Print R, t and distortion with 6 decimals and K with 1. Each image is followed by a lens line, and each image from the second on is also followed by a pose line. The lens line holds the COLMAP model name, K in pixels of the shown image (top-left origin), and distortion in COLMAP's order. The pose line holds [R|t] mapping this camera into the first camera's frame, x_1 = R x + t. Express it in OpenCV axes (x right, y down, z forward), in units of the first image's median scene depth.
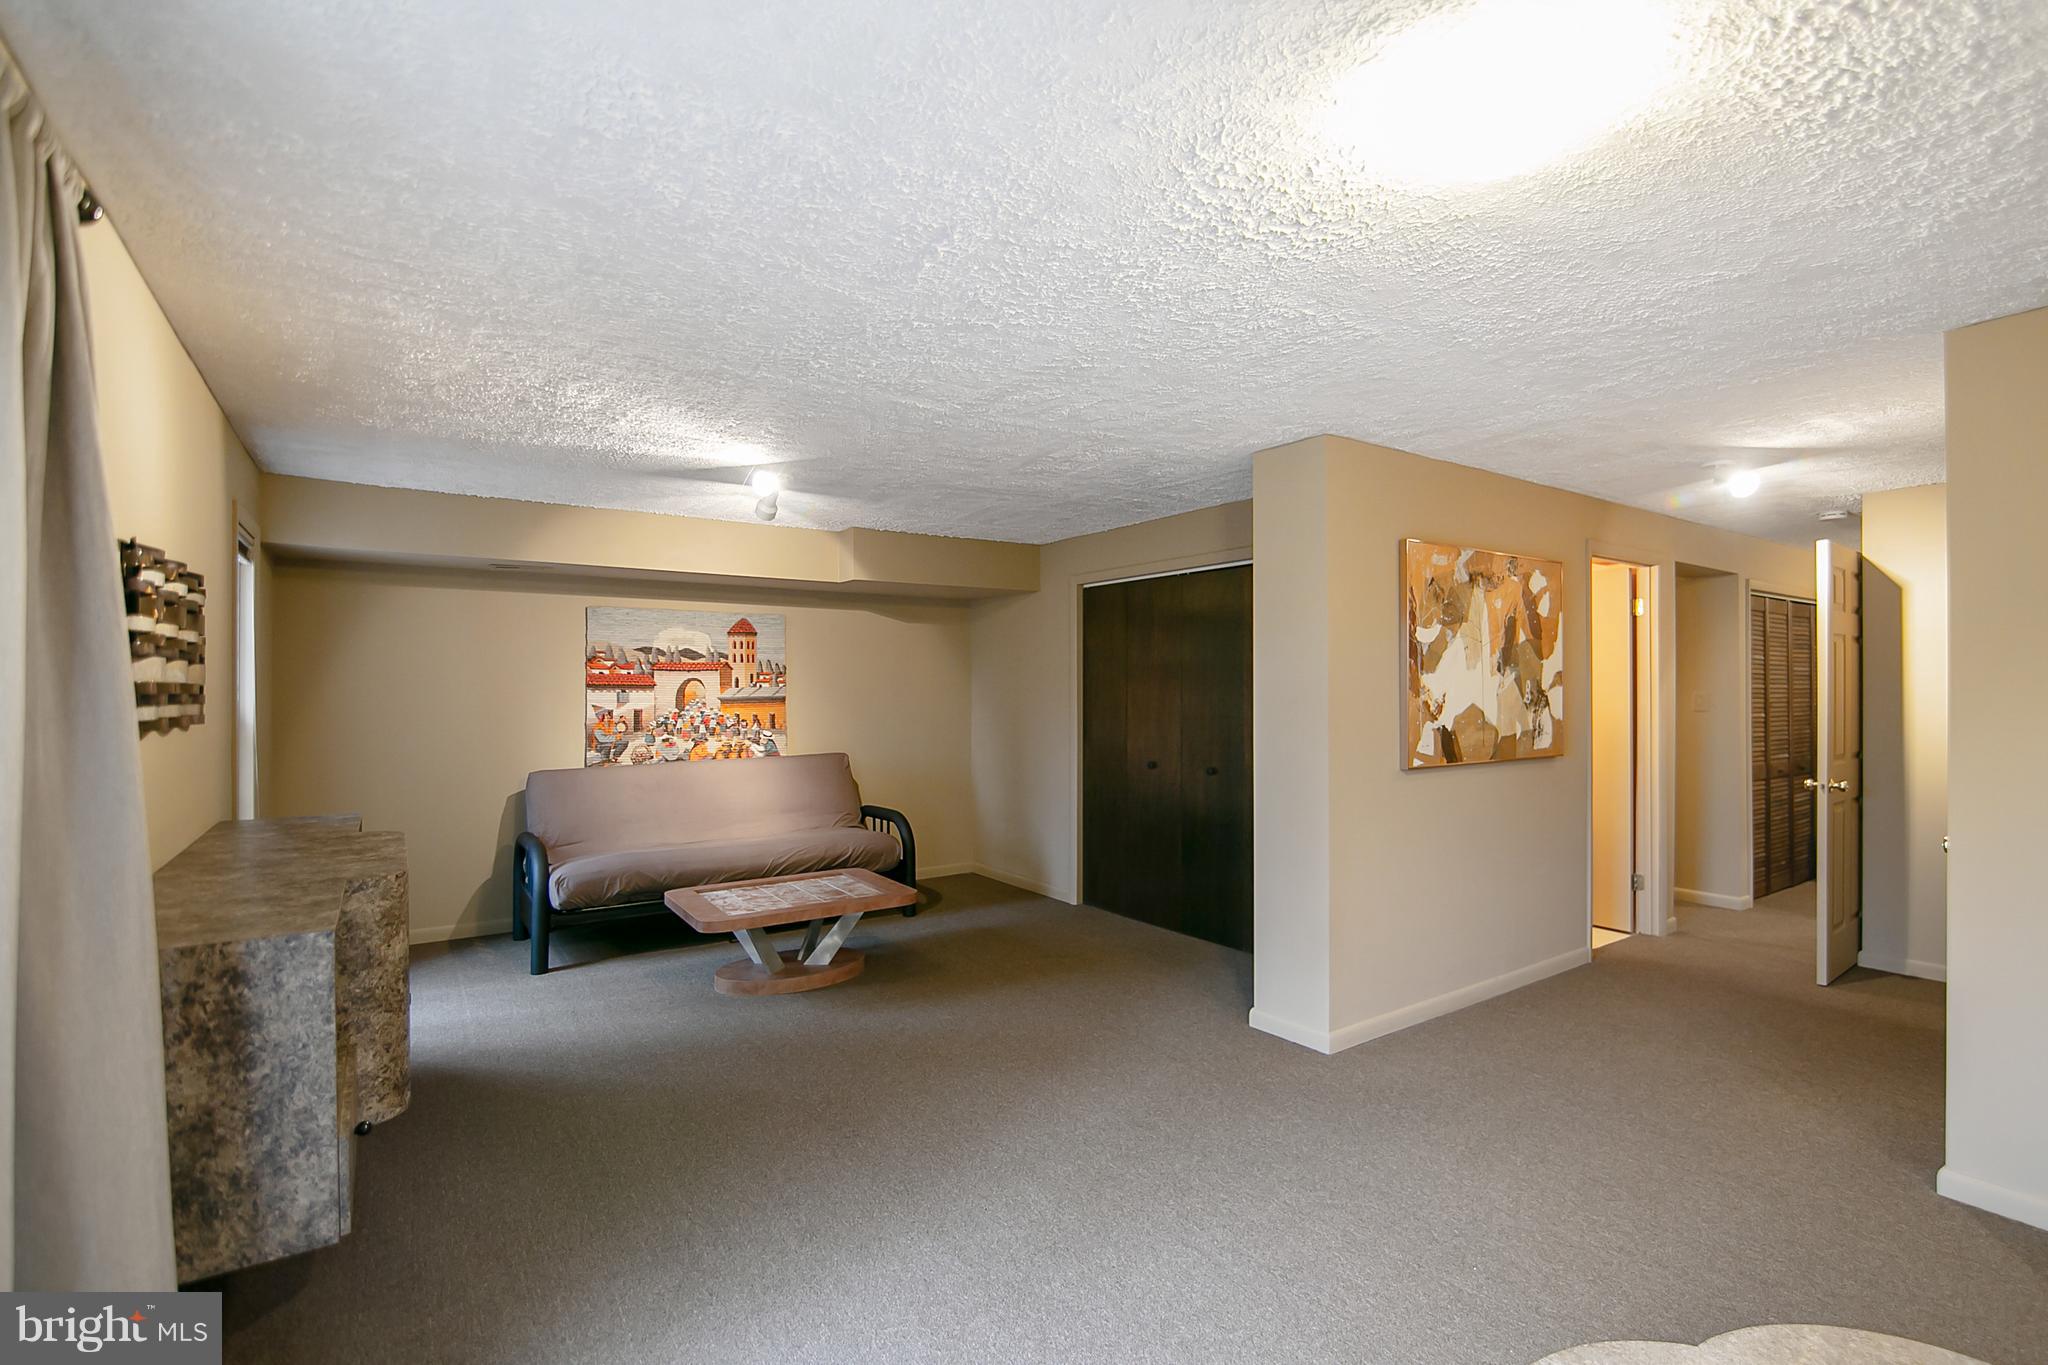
lens RADIAL K [[949.0, 0, 1052.1], [0, 949.0, 685.3], [0, 0, 1]] dist [-0.017834, -0.000612]
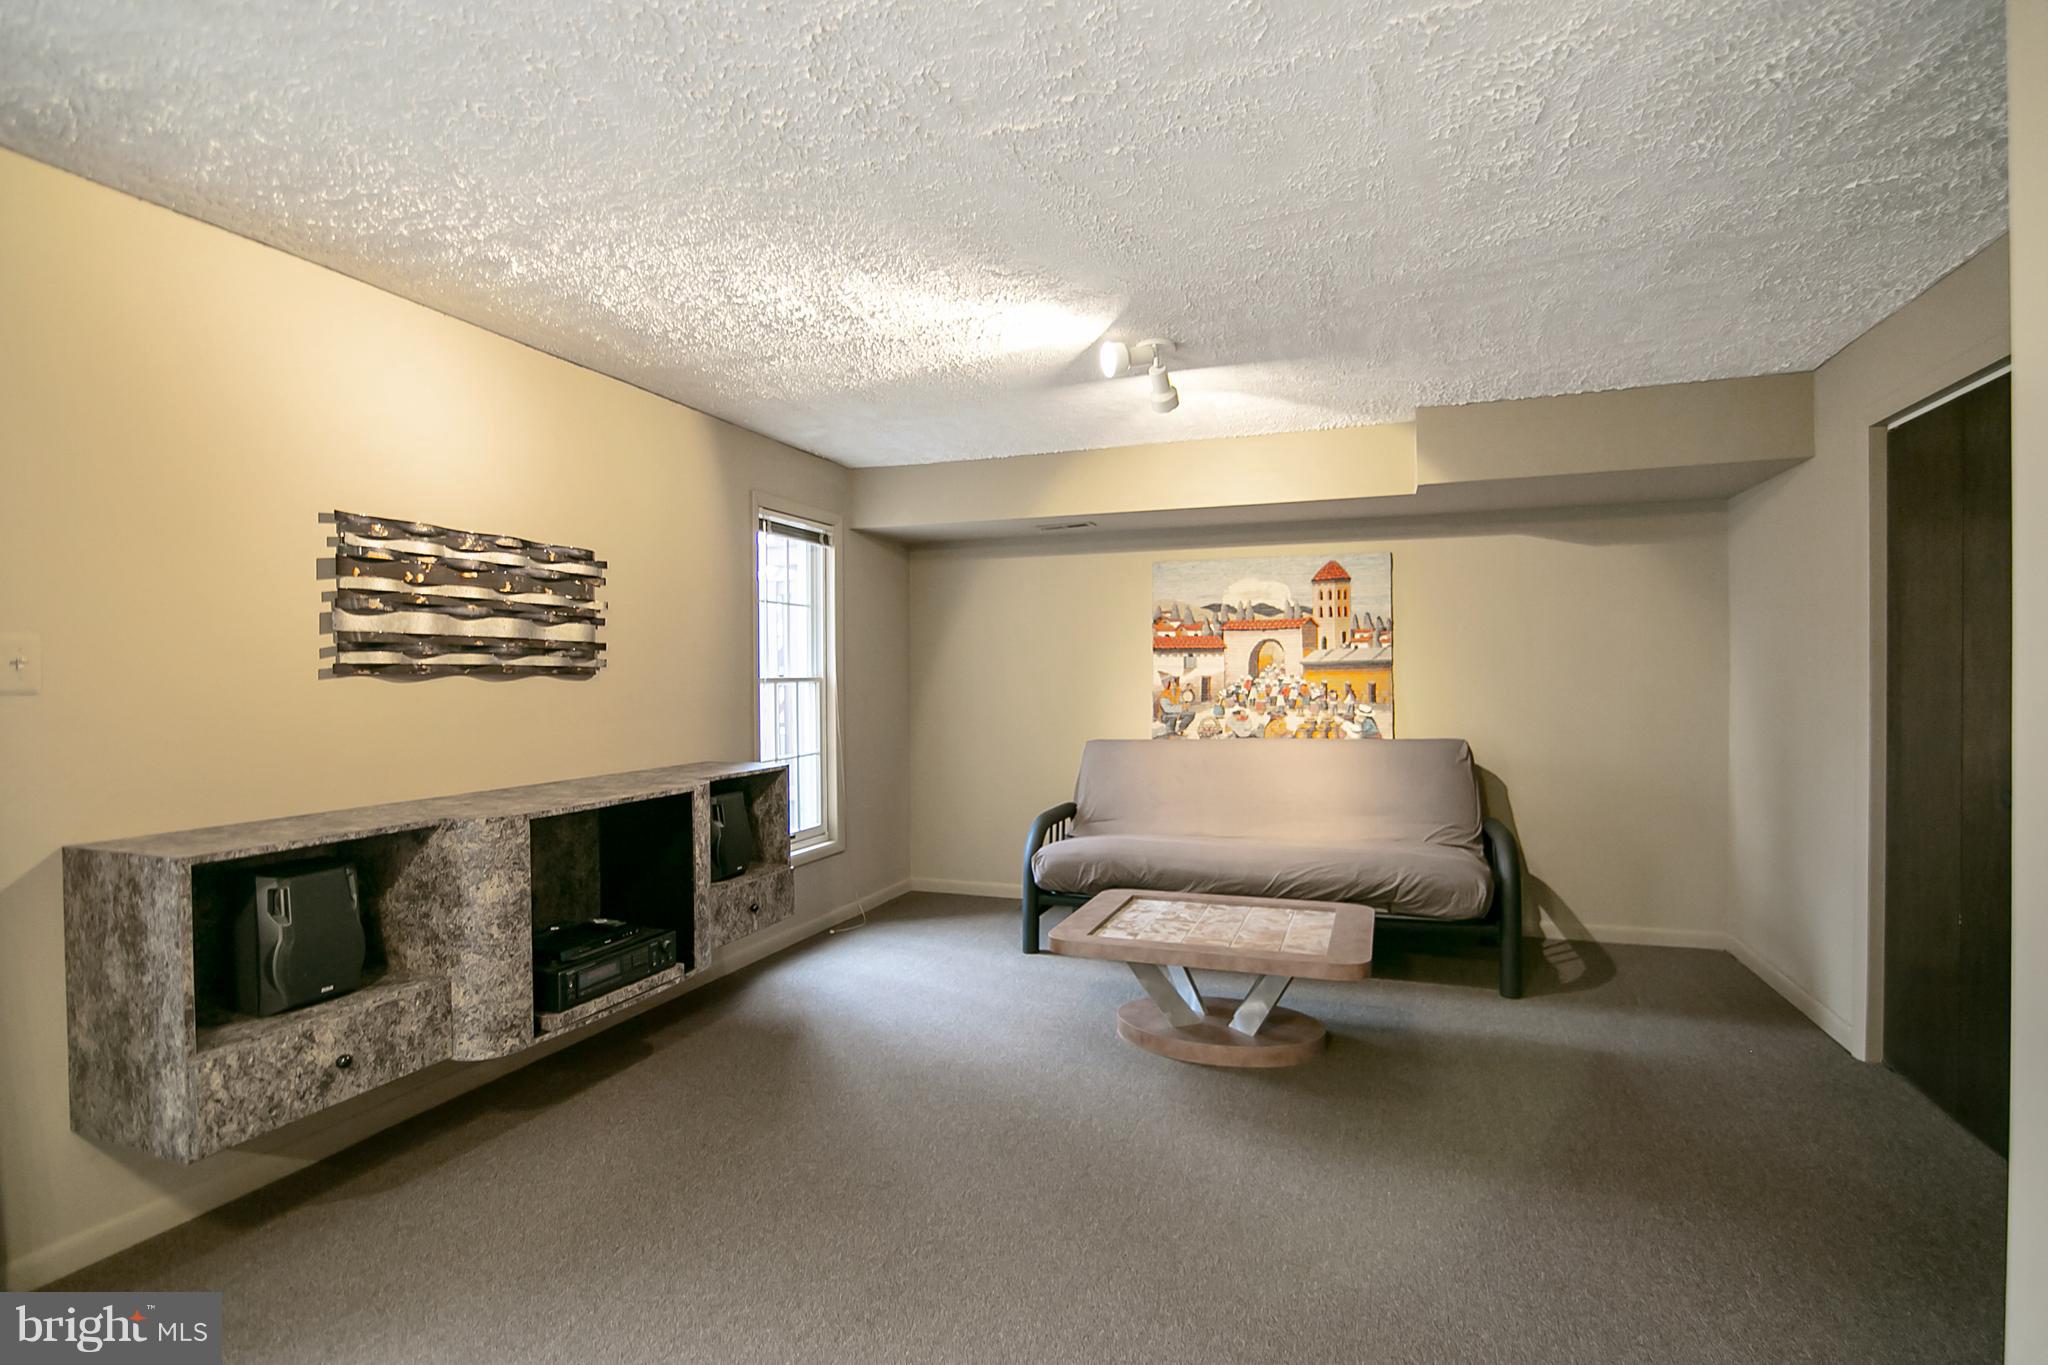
lens RADIAL K [[949.0, 0, 1033.0], [0, 949.0, 683.5], [0, 0, 1]] dist [-0.017834, -0.000612]
pose [[0.569928, 0.004226, -0.821684, 0.186878], [0.009038, 0.999894, 0.011411, 0.020785], [0.821645, -0.013930, 0.569829, 0.370225]]
